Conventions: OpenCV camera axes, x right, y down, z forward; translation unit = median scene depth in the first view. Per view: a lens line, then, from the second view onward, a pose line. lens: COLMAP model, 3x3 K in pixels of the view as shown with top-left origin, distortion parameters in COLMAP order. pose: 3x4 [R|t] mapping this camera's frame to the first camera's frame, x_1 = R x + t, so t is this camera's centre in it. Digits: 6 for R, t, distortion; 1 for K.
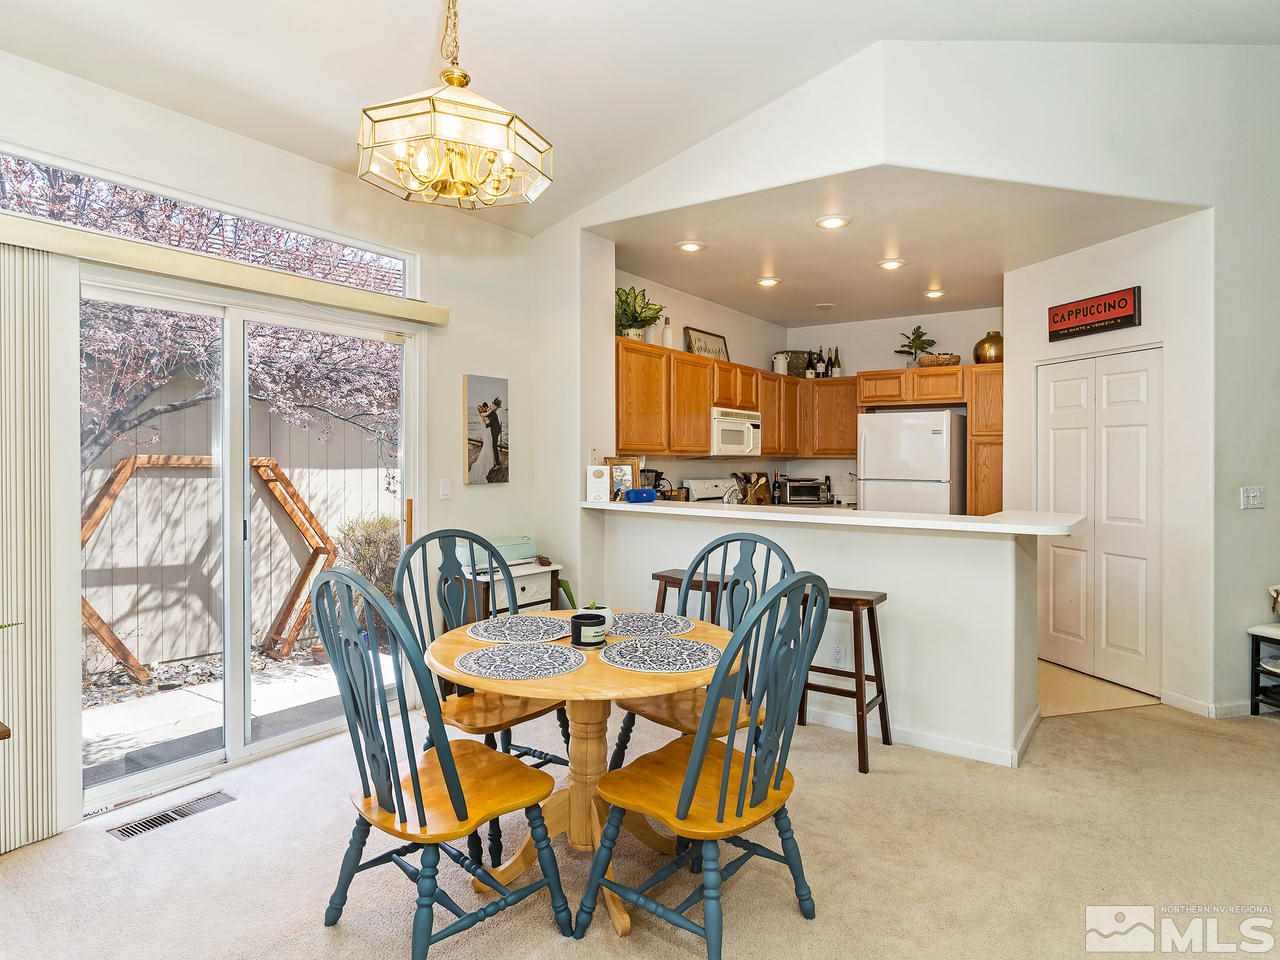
lens RADIAL K [[740.1, 0, 632.8], [0, 740.1, 462.1], [0, 0, 1]] dist [-0.003769, -0.000338]
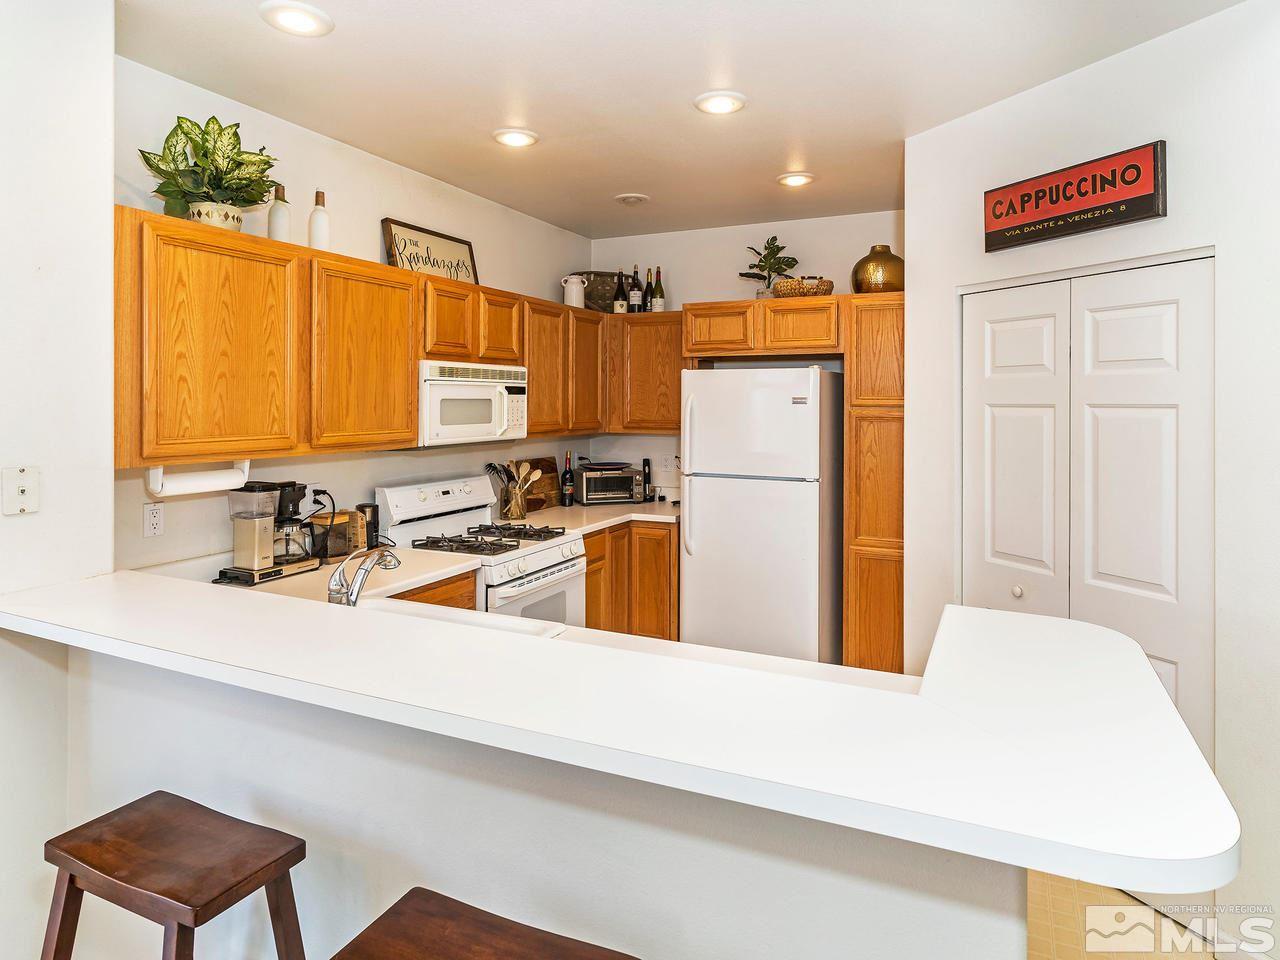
lens RADIAL K [[769.9, 0, 638.1], [0, 769.9, 410.7], [0, 0, 1]] dist [0.001943, 0.000249]
pose [[0.984119, -0.007036, 0.177373, 0.170842], [0.005214, 0.999929, 0.010735, -0.042497], [-0.177436, -0.009640, 0.984085, 0.405671]]
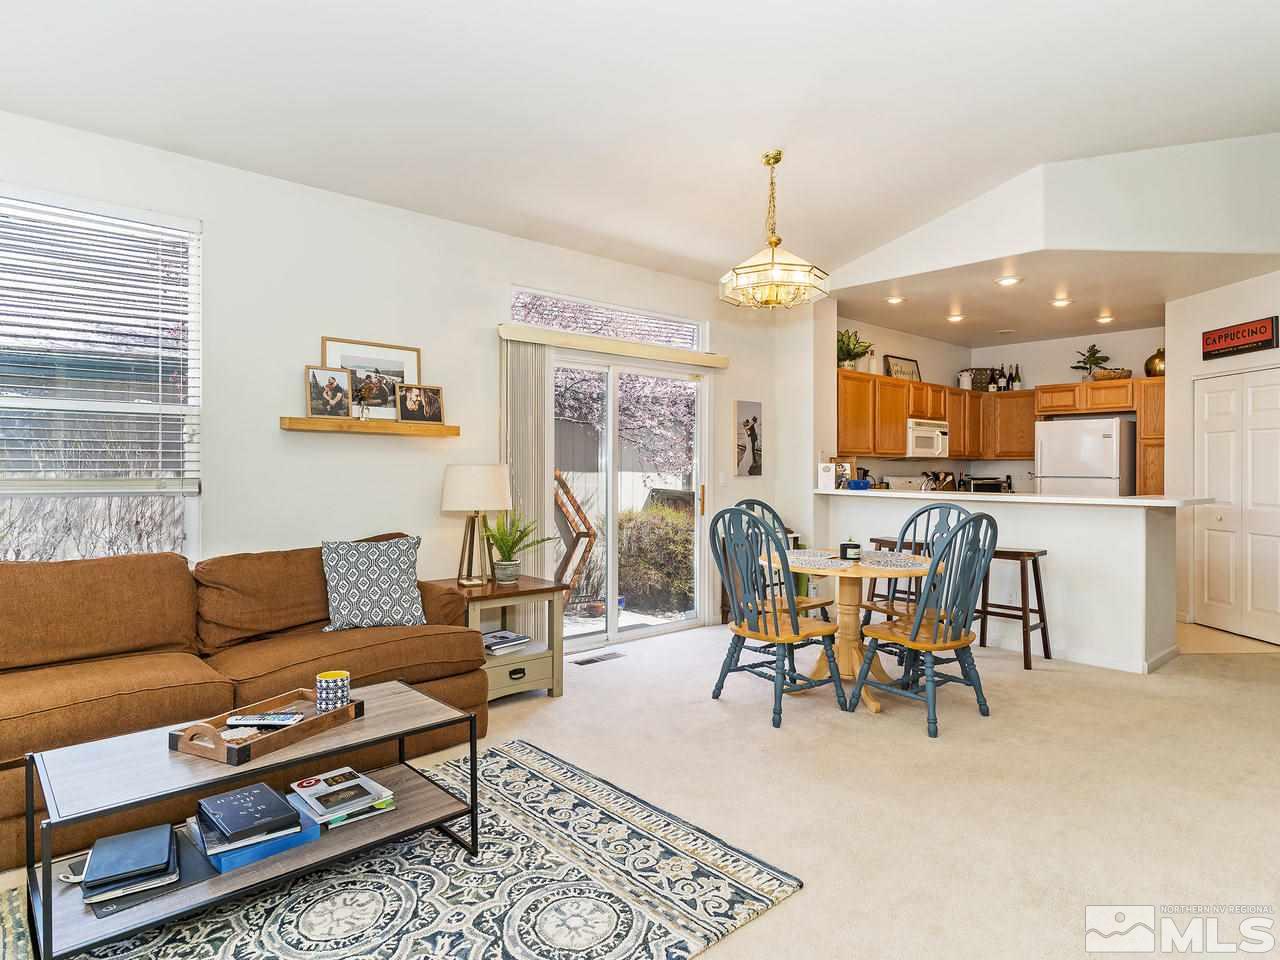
lens RADIAL K [[733.8, 0, 640.0], [0, 733.8, 480.0], [0, 0, 1]] dist [-0.004862, -0.000064]
pose [[0.976379, -0.000531, -0.216064, -0.070272], [0.003079, 0.999930, 0.011456, 0.014841], [0.216042, -0.011851, 0.976312, -0.328734]]
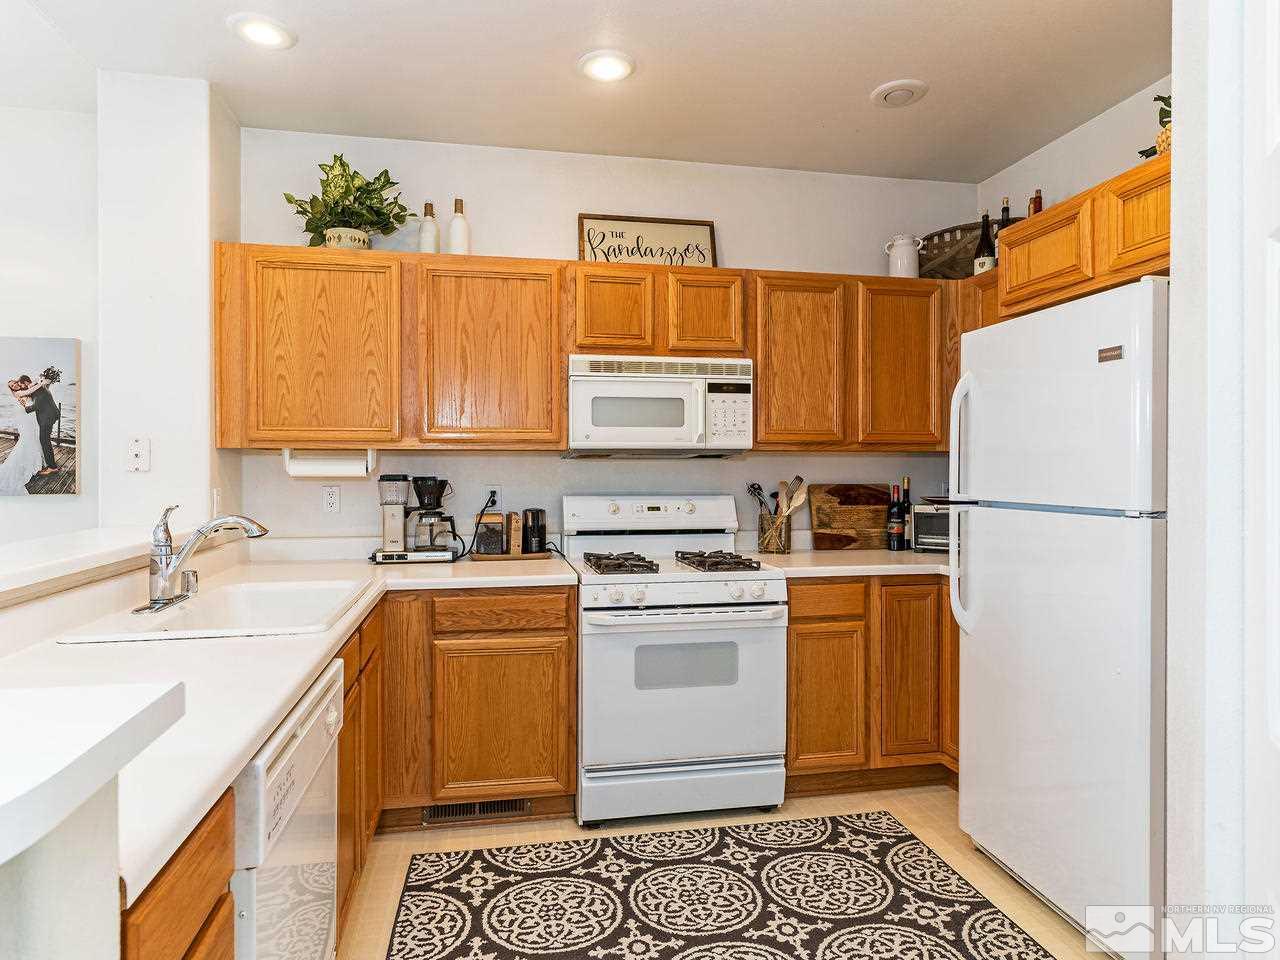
lens RADIAL K [[748.0, 0, 640.0], [0, 748.0, 480.0], [0, 0, 1]] dist [-0.001897, 0.000015]
pose [[0.723623, -0.001097, -0.690194, 0.520330], [0.004378, 0.999986, 0.003001, 0.012156], [0.690181, -0.005193, 0.723618, 0.674391]]
